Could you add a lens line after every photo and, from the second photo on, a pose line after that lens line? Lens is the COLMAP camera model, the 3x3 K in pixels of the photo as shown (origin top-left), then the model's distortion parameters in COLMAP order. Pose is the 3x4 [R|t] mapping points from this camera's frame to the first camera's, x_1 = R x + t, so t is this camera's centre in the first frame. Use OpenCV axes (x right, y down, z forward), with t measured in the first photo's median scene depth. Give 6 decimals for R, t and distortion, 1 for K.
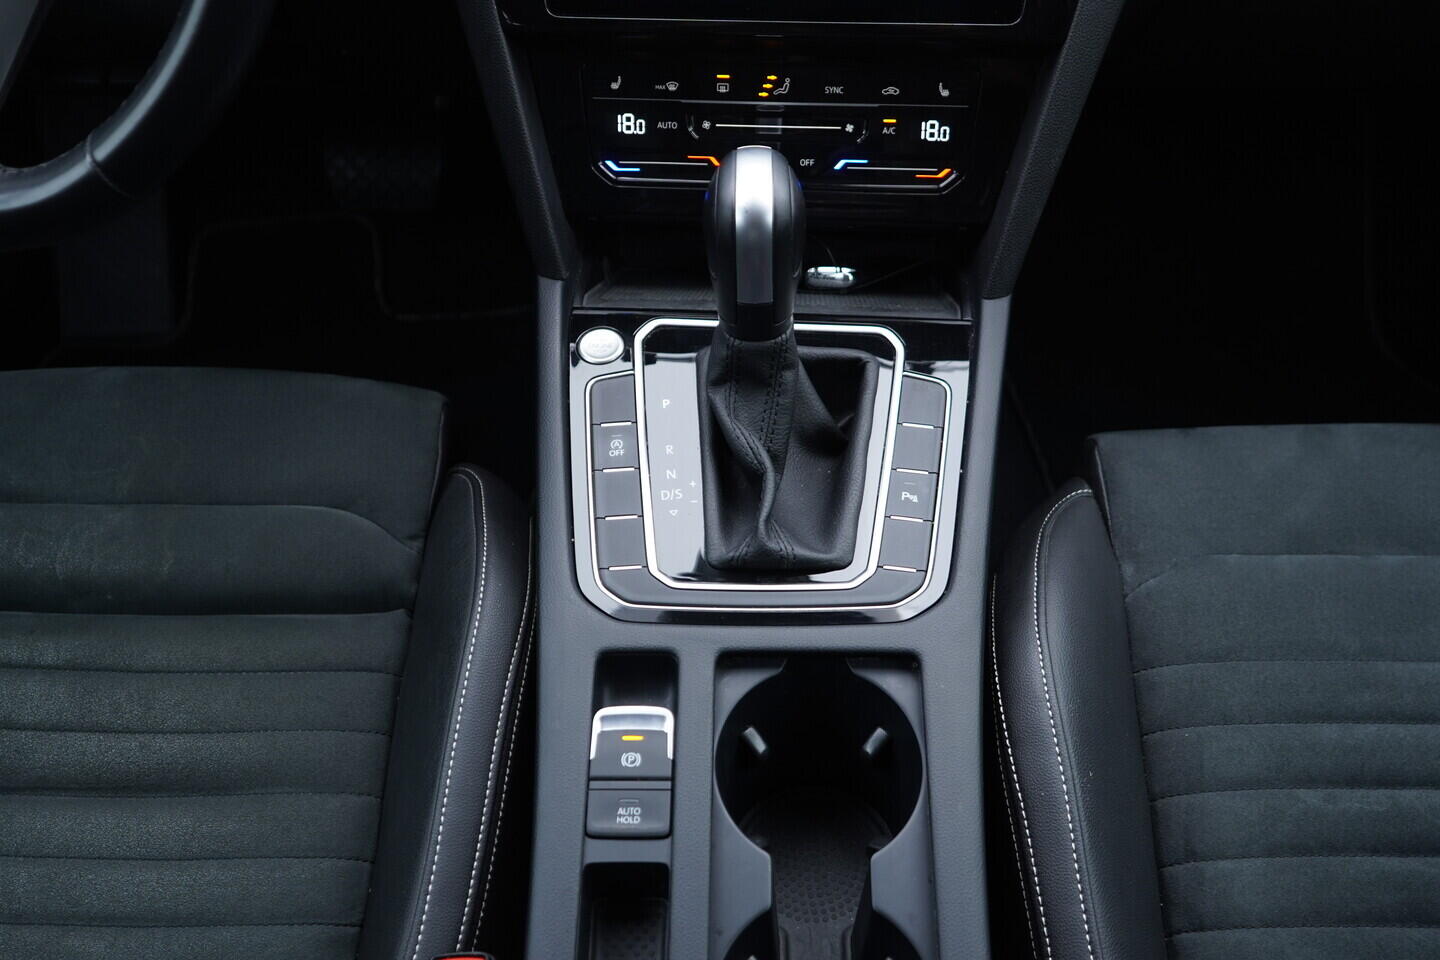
lens RADIAL K [[1477.6, 0, 720.0], [0, 1477.6, 480.0], [0, 0, 1]] dist [-0.003600, 0.022612]
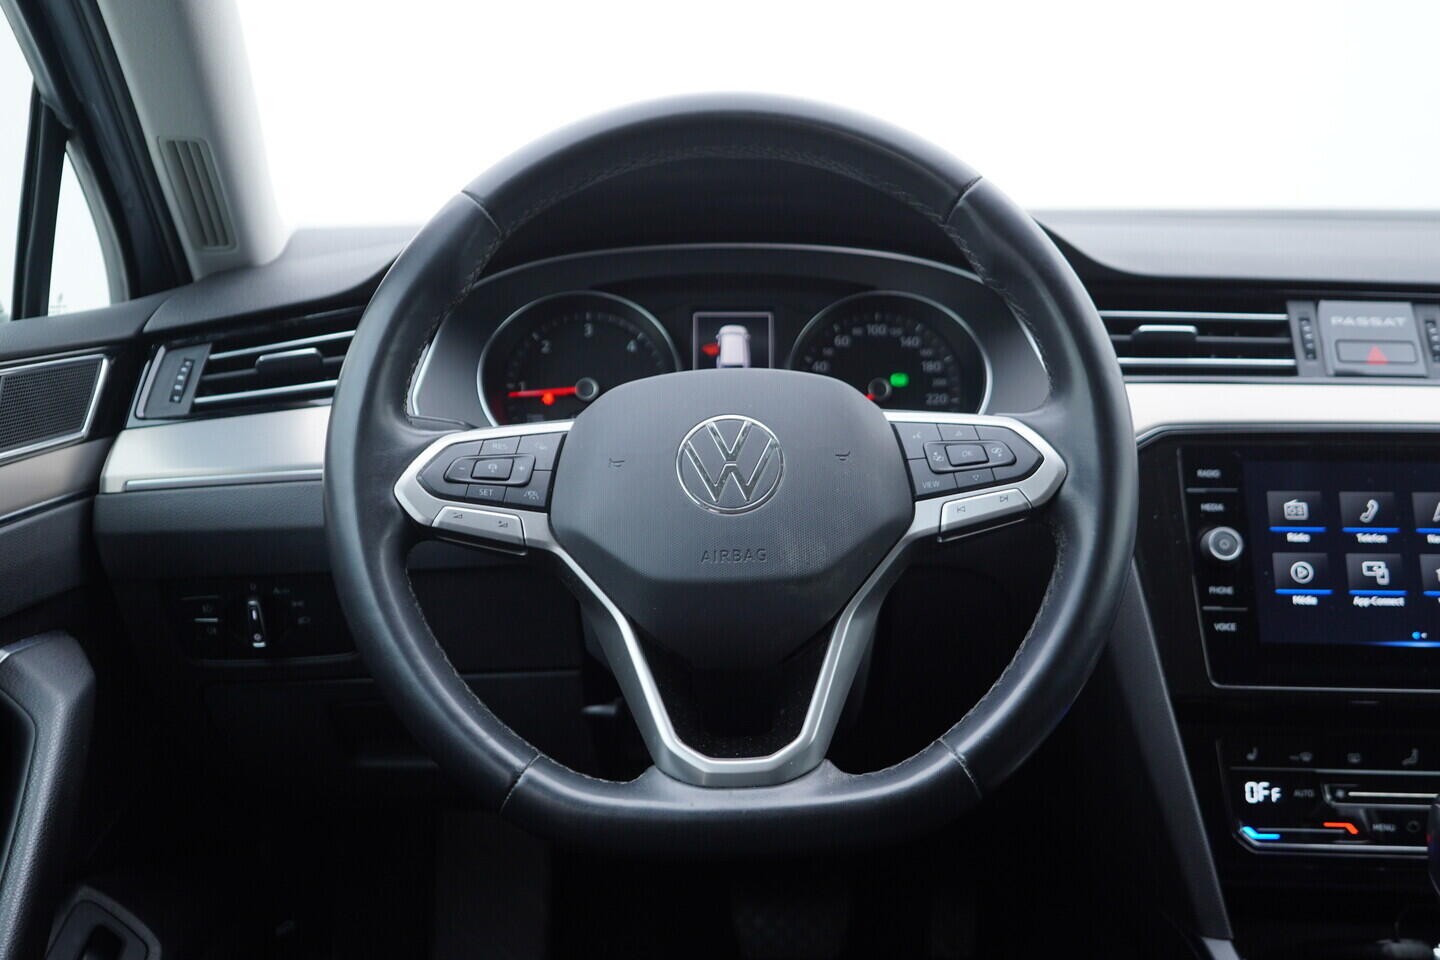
lens RADIAL K [[1477.6, 0, 720.0], [0, 1477.6, 480.0], [0, 0, 1]] dist [-0.003600, 0.022612]
pose [[0.999684, 0.012824, 0.021637, -0.510199], [0.001478, 0.828804, -0.559536, 0.177813], [-0.025108, 0.559391, 0.828523, 0.002129]]
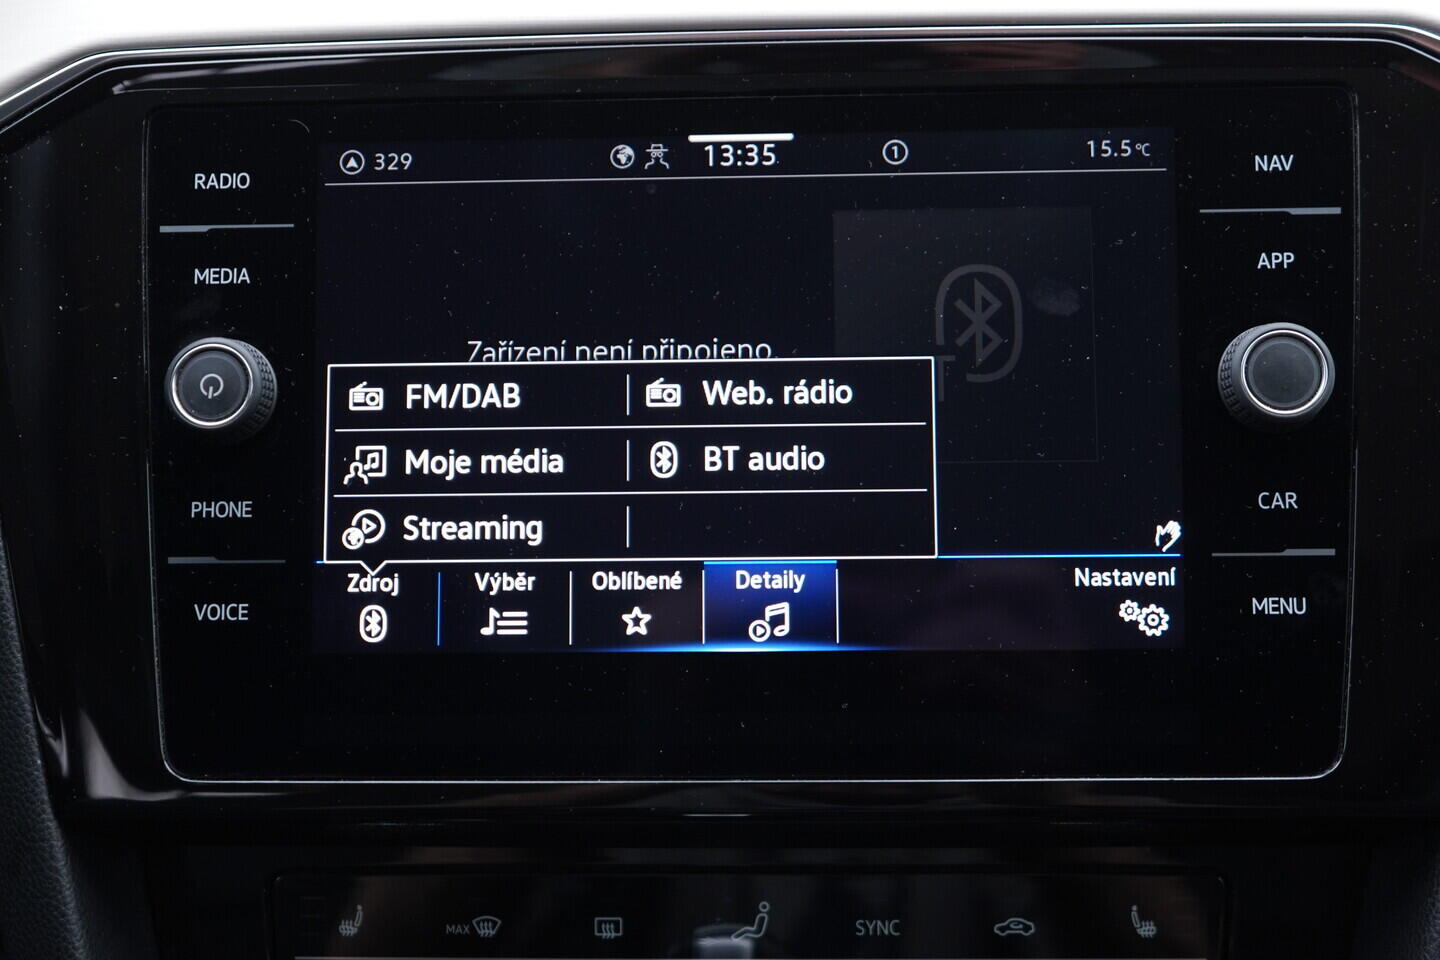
lens RADIAL K [[1484.9, 0, 715.0], [0, 1484.9, 482.5], [0, 0, 1]] dist [-0.004478, 0.026236]
pose [[0.999239, -0.020362, 0.033259, 0.021570], [0.031498, 0.924240, -0.380510, -0.228995], [-0.022992, 0.381268, 0.924179, 0.587517]]
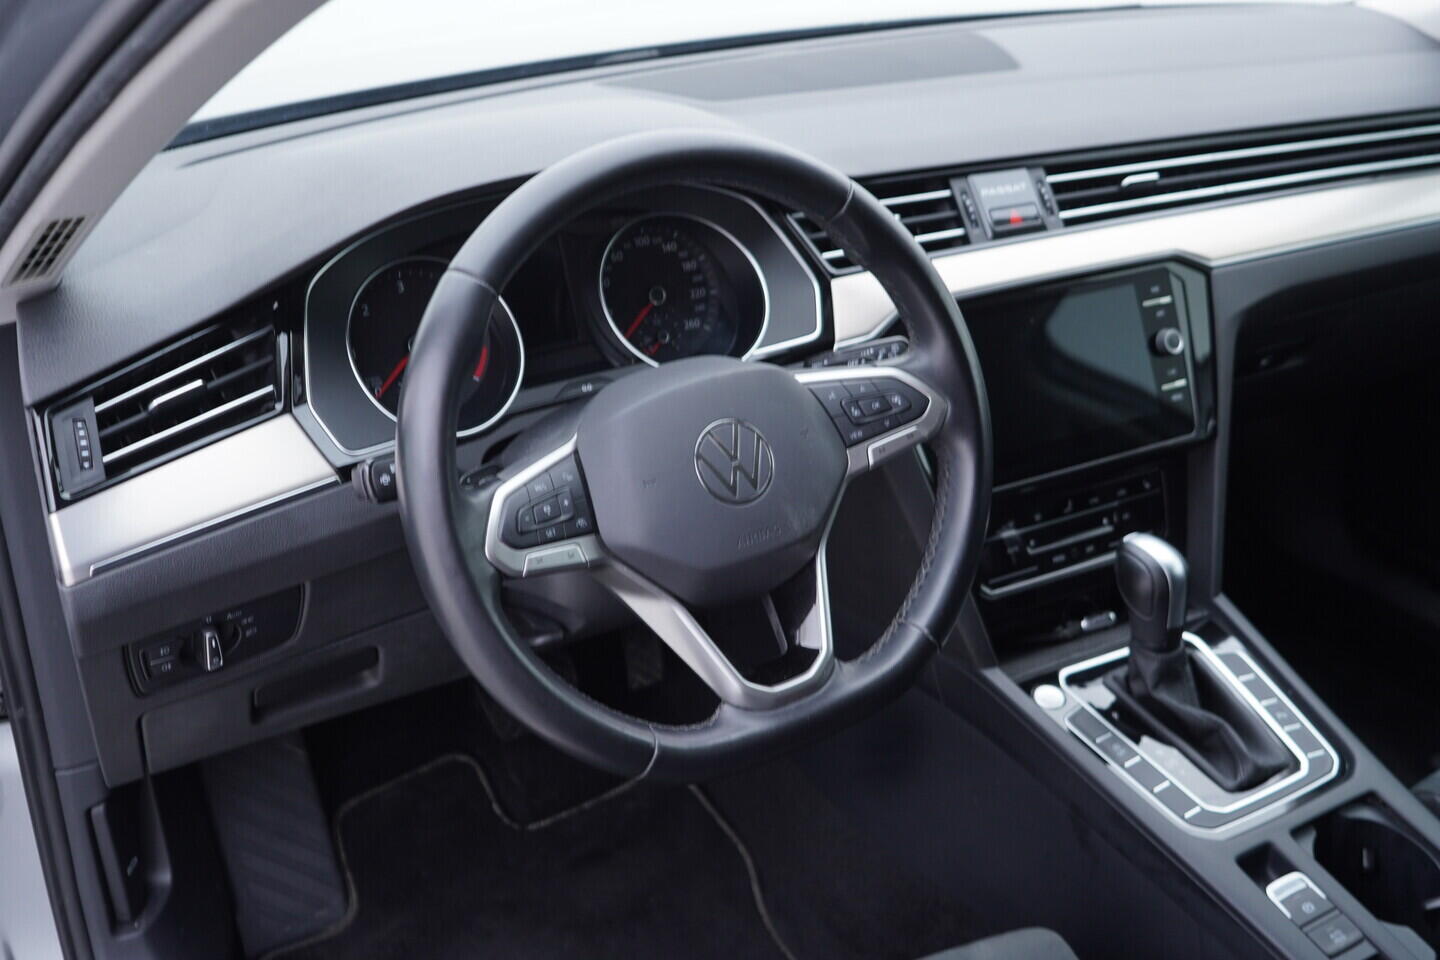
lens RADIAL K [[1457.8, 0, 715.8], [0, 1457.8, 492.7], [0, 0, 1]] dist [-0.001961, 0.018538]
pose [[0.851425, -0.235981, 0.468388, -1.035302], [0.370022, 0.903185, -0.217579, -0.085249], [-0.371697, 0.358566, 0.856313, -0.194939]]
